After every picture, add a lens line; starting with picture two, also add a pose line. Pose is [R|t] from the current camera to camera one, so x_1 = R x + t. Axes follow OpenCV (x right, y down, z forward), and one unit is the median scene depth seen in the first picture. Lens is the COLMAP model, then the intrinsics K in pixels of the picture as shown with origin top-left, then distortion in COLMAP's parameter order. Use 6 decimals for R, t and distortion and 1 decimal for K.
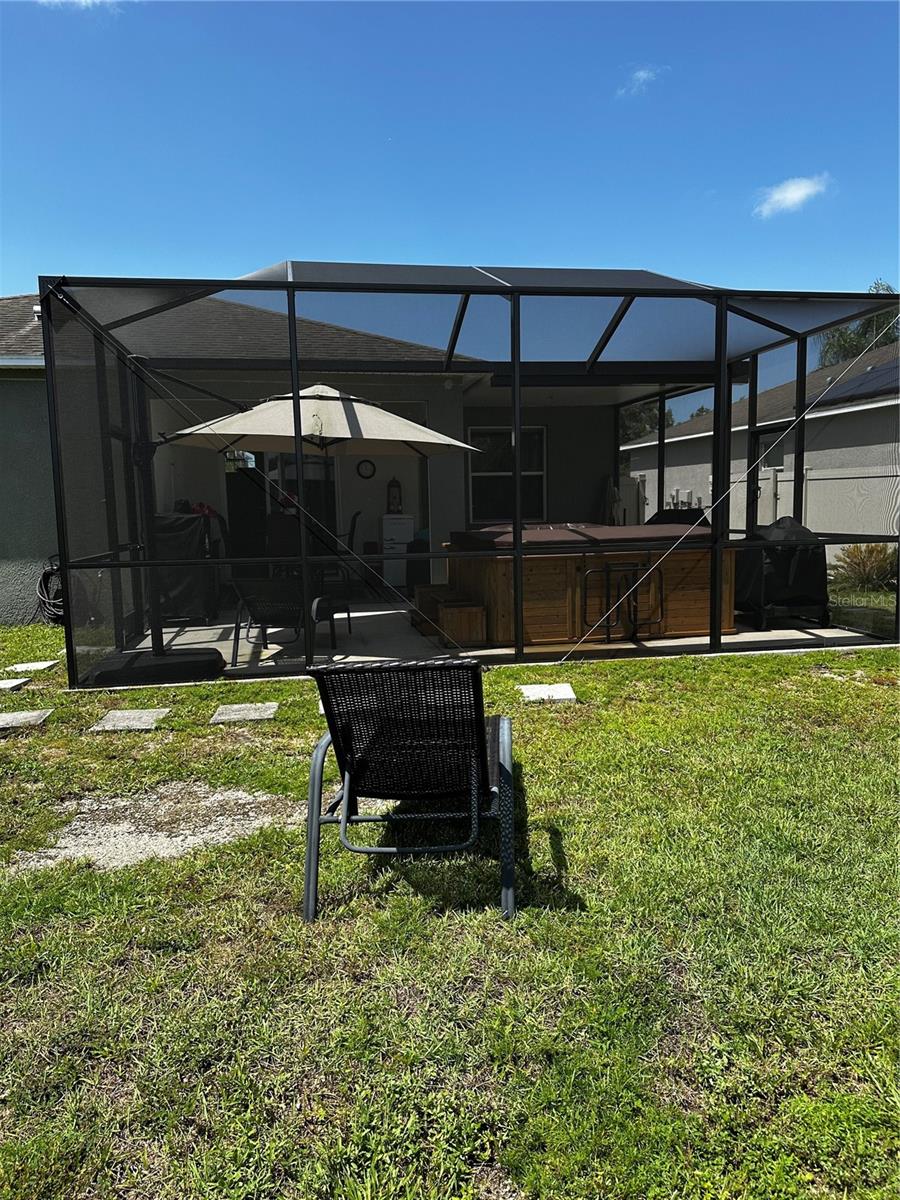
lens RADIAL K [[831.0, 0, 450.0], [0, 831.0, 600.0], [0, 0, 1]] dist [0.121282, -0.199801]
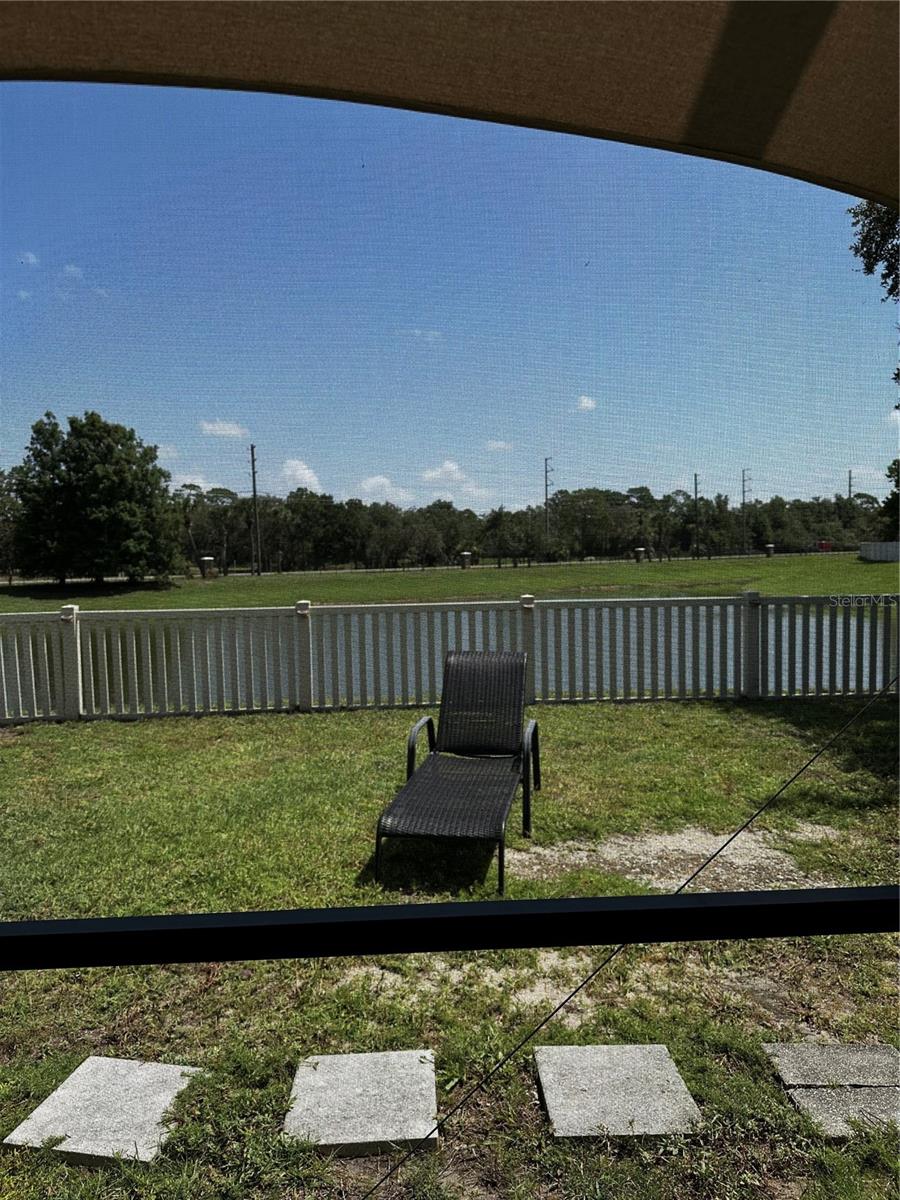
lens RADIAL K [[834.2, 0, 451.1], [0, 834.2, 605.0], [0, 0, 1]] dist [0.090241, -0.121094]
pose [[-0.994184, 0.038760, 0.100475, -0.135866], [0.055111, 0.984674, 0.165469, -0.279489], [-0.092521, 0.170044, -0.981084, 2.116427]]
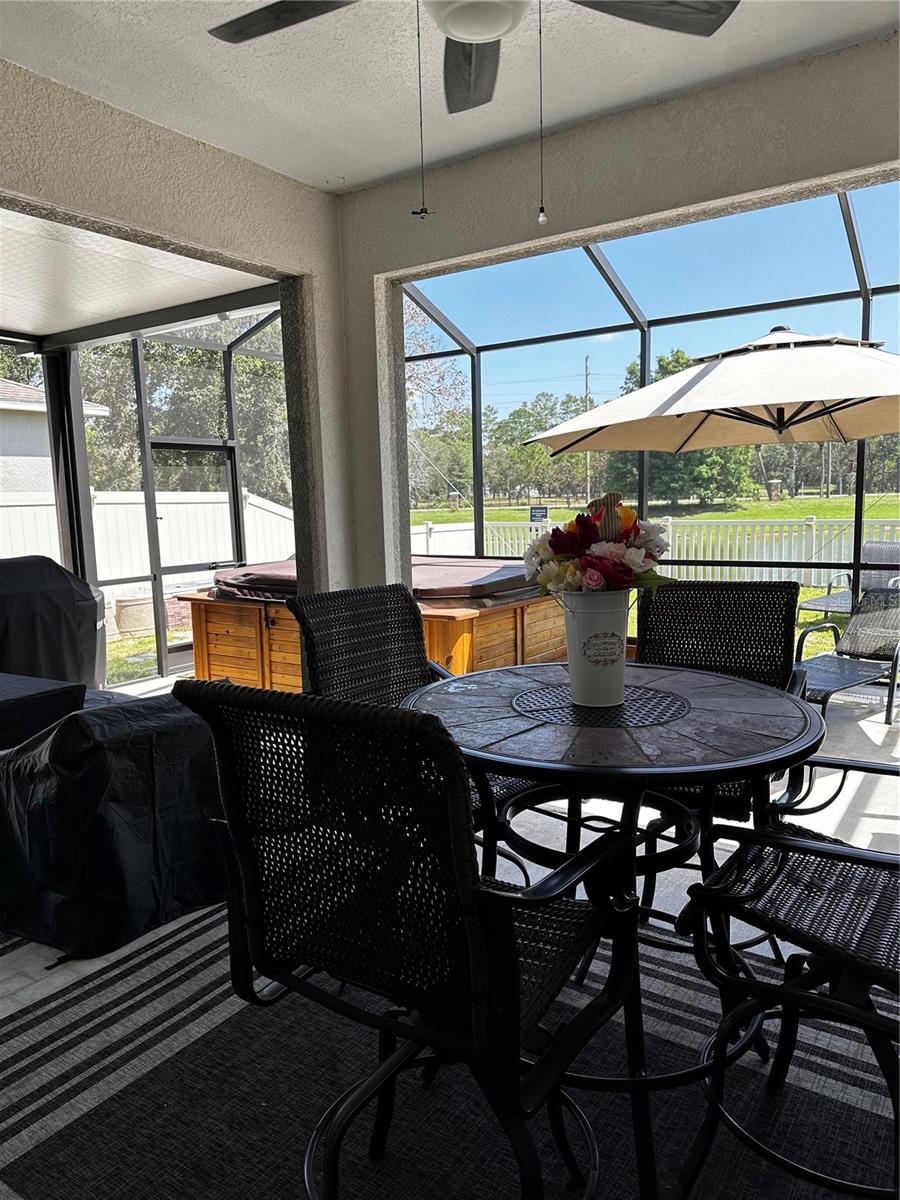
lens RADIAL K [[832.2, 0, 447.2], [0, 832.2, 604.7], [0, 0, 1]] dist [0.188746, -0.377322]
pose [[-0.729970, -0.045998, 0.681930, -0.938415], [0.120572, 0.973419, 0.194726, -0.474787], [-0.672761, 0.224366, -0.705020, 3.738585]]
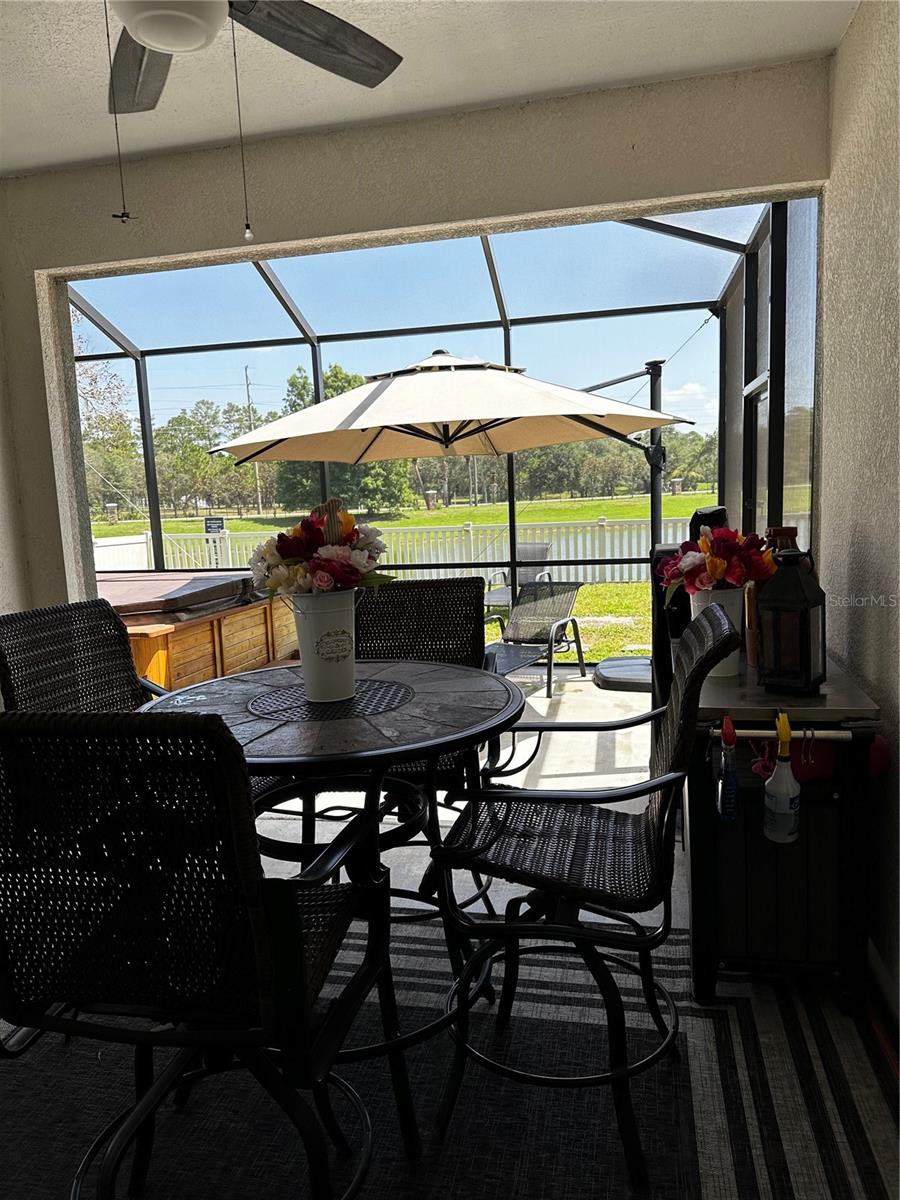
lens RADIAL K [[832.2, 0, 447.2], [0, 832.2, 604.7], [0, 0, 1]] dist [0.188746, -0.377322]
pose [[-0.931608, 0.015740, 0.363123, -0.922828], [0.104414, 0.968540, 0.225896, -0.478661], [-0.348144, 0.248361, -0.903943, 3.783130]]
